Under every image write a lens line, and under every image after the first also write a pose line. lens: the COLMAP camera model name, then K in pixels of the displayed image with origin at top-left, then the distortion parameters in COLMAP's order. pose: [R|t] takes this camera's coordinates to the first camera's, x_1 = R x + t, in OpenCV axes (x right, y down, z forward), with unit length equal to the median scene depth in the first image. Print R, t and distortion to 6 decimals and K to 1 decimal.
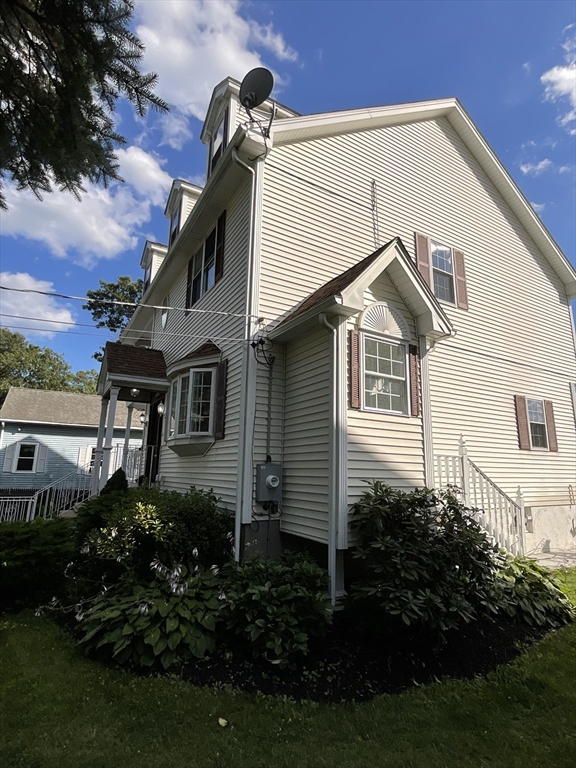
lens RADIAL K [[405.7, 0, 289.4], [0, 405.7, 383.7], [0, 0, 1]] dist [-0.010198, 0.005048]
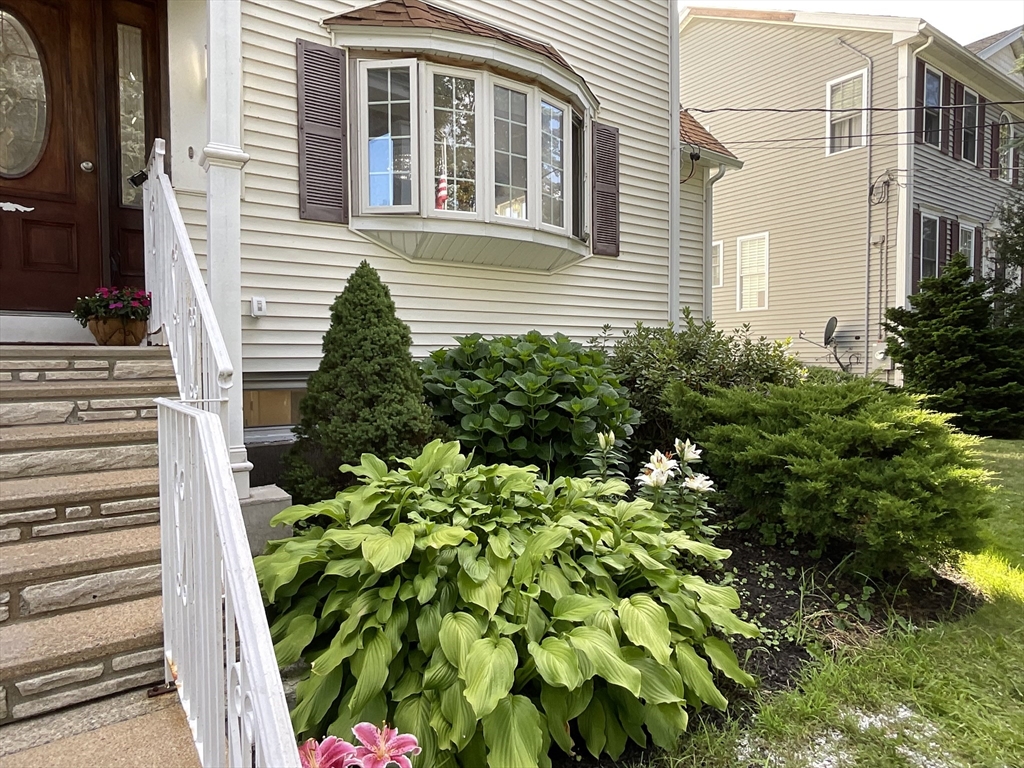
lens RADIAL K [[628.3, 0, 505.3], [0, 628.3, 382.8], [0, 0, 1]] dist [-0.004148, -0.000329]
pose [[-0.079183, -0.054809, 0.995352, -0.127248], [-0.209008, 0.977207, 0.037182, 0.036426], [-0.974703, -0.205092, -0.088834, 0.133684]]
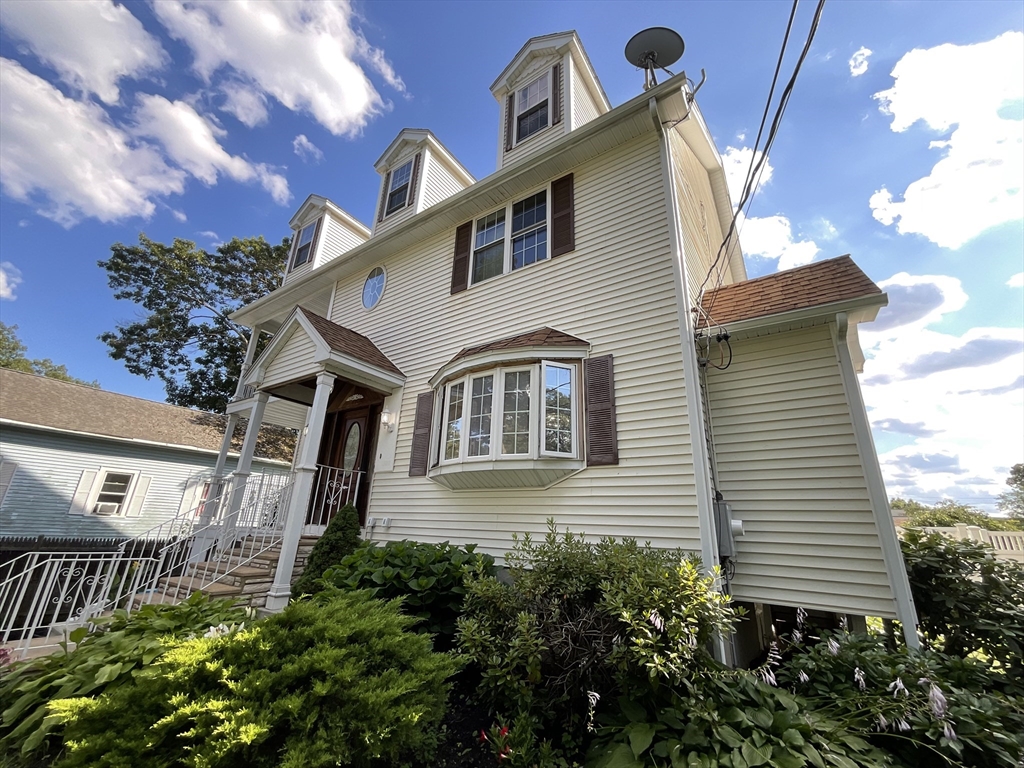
lens RADIAL K [[417.2, 0, 510.6], [0, 417.2, 382.9], [0, 0, 1]] dist [-0.000299, -0.000495]
pose [[0.903219, 0.161639, 0.397578, -0.068595], [-0.114895, 0.983621, -0.138881, 0.012915], [-0.413515, 0.079760, 0.906997, 0.046018]]
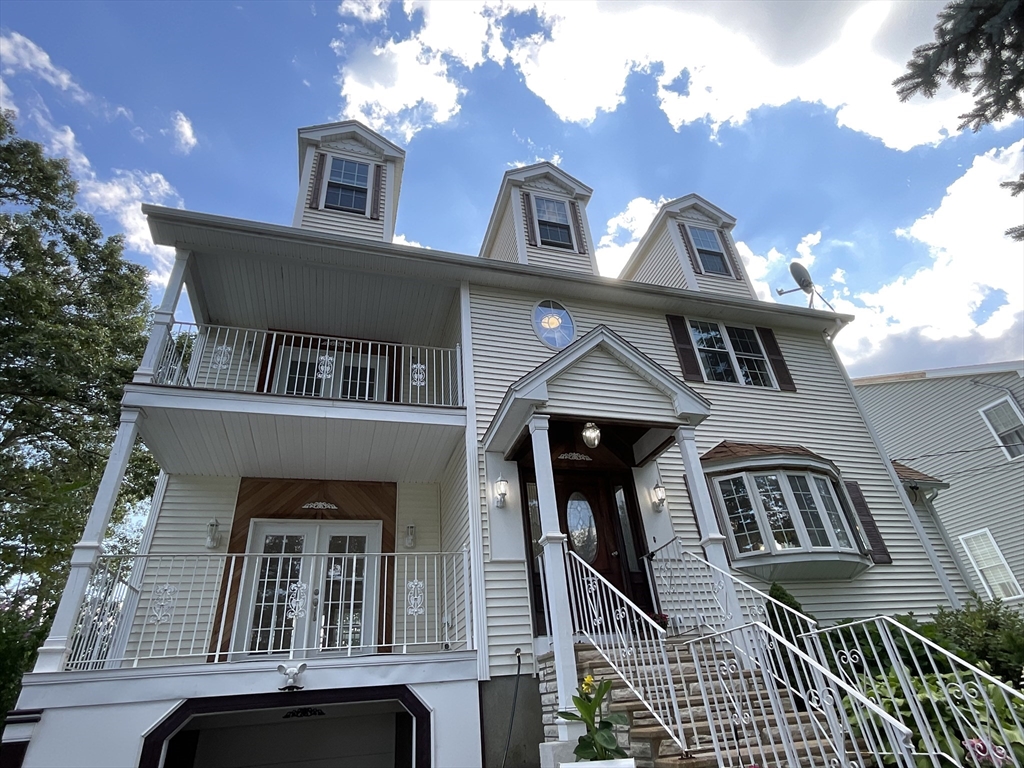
lens RADIAL K [[541.0, 0, 513.6], [0, 541.0, 382.5], [0, 0, 1]] dist [-0.010198, 0.005048]
pose [[0.242817, 0.484272, 0.840548, -0.179820], [-0.128615, 0.874901, -0.466911, 0.051150], [-0.961508, 0.005266, 0.274726, 0.164417]]
